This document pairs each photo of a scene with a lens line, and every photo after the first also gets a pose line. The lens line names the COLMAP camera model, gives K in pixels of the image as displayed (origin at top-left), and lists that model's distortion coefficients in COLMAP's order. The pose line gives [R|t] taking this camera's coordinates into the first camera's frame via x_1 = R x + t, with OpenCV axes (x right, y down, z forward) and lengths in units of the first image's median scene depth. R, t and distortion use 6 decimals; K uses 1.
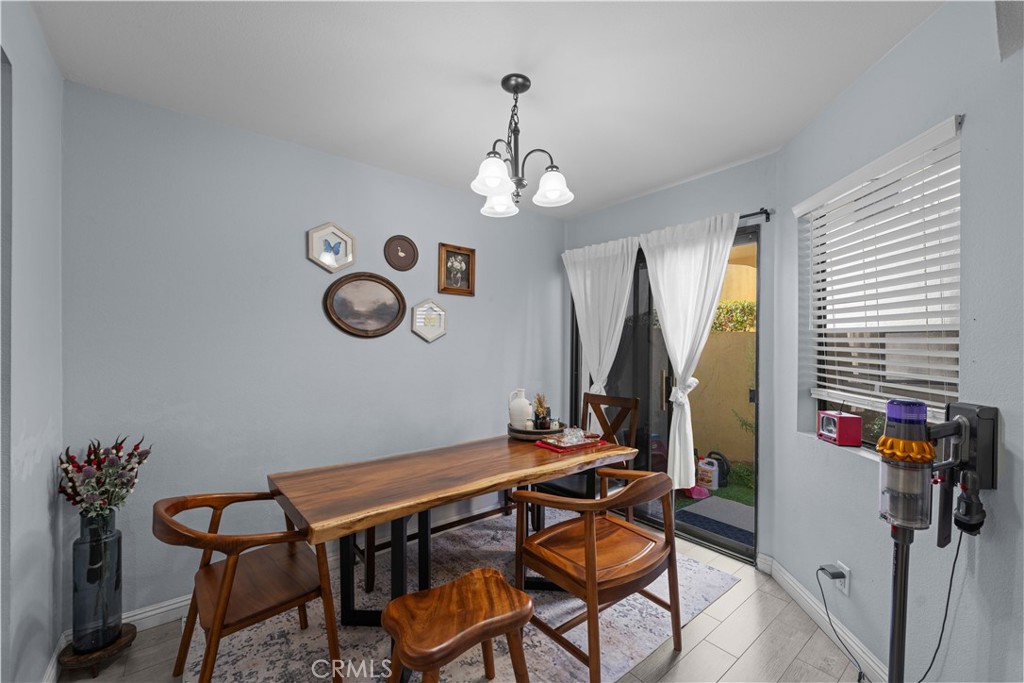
lens RADIAL K [[415.2, 0, 514.3], [0, 415.2, 347.8], [0, 0, 1]] dist [0.001063, 0.000035]
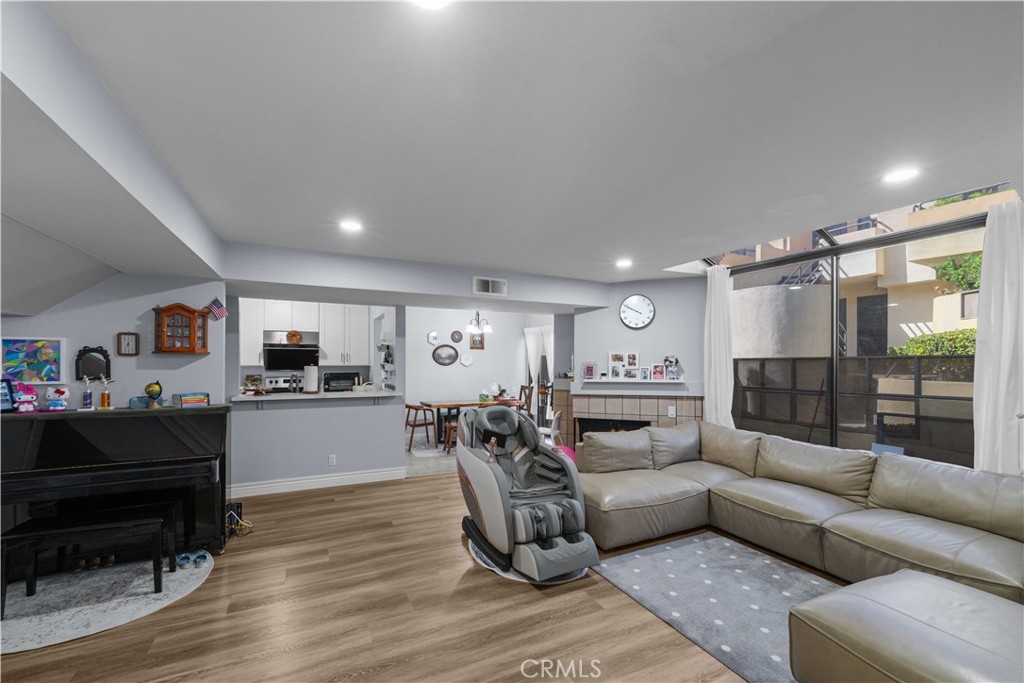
lens RADIAL K [[424.8, 0, 516.8], [0, 424.8, 362.9], [0, 0, 1]] dist [0.026637, 0.000005]
pose [[0.974779, -0.000217, -0.223170, 0.920621], [0.000538, 0.999999, 0.001380, -0.050733], [0.223170, -0.001465, 0.974778, -2.087224]]
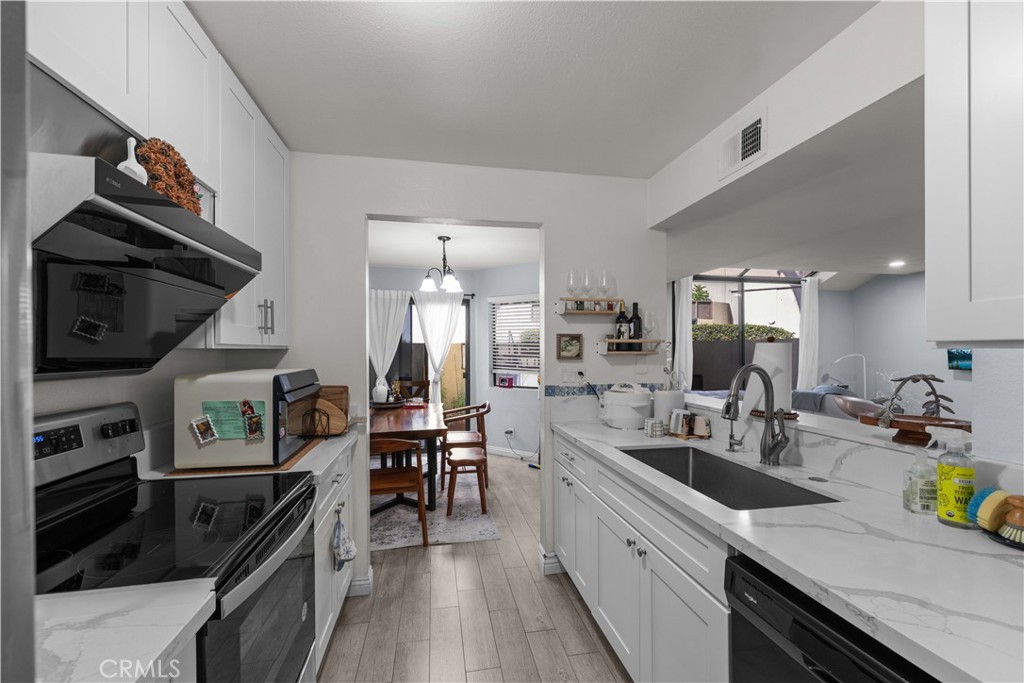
lens RADIAL K [[420.1, 0, 512.9], [0, 420.1, 348.5], [0, 0, 1]] dist [0.000032, -0.000043]
pose [[0.474122, 0.003899, 0.880450, -1.327673], [0.004601, 0.999966, -0.006906, -0.010593], [-0.880447, 0.007326, 0.474088, -0.299489]]
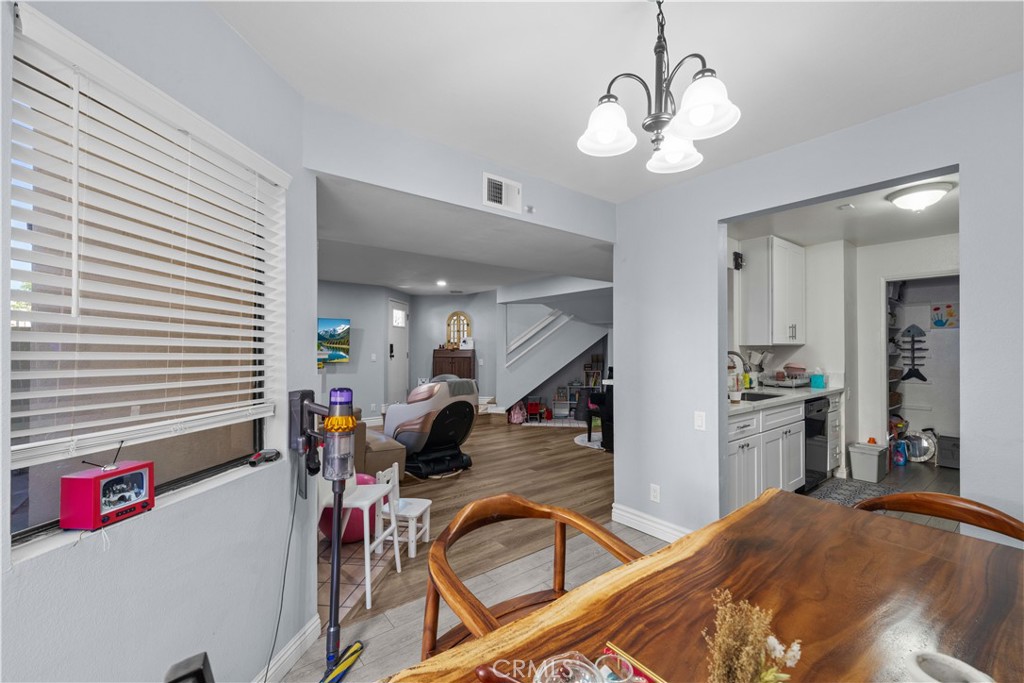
lens RADIAL K [[420.1, 0, 512.9], [0, 420.1, 348.5], [0, 0, 1]] dist [0.000032, -0.000043]
pose [[-0.999788, -0.003846, 0.020220, 0.173519], [-0.003815, 0.999991, 0.001577, -0.006696], [-0.020226, 0.001499, -0.999794, 1.245924]]
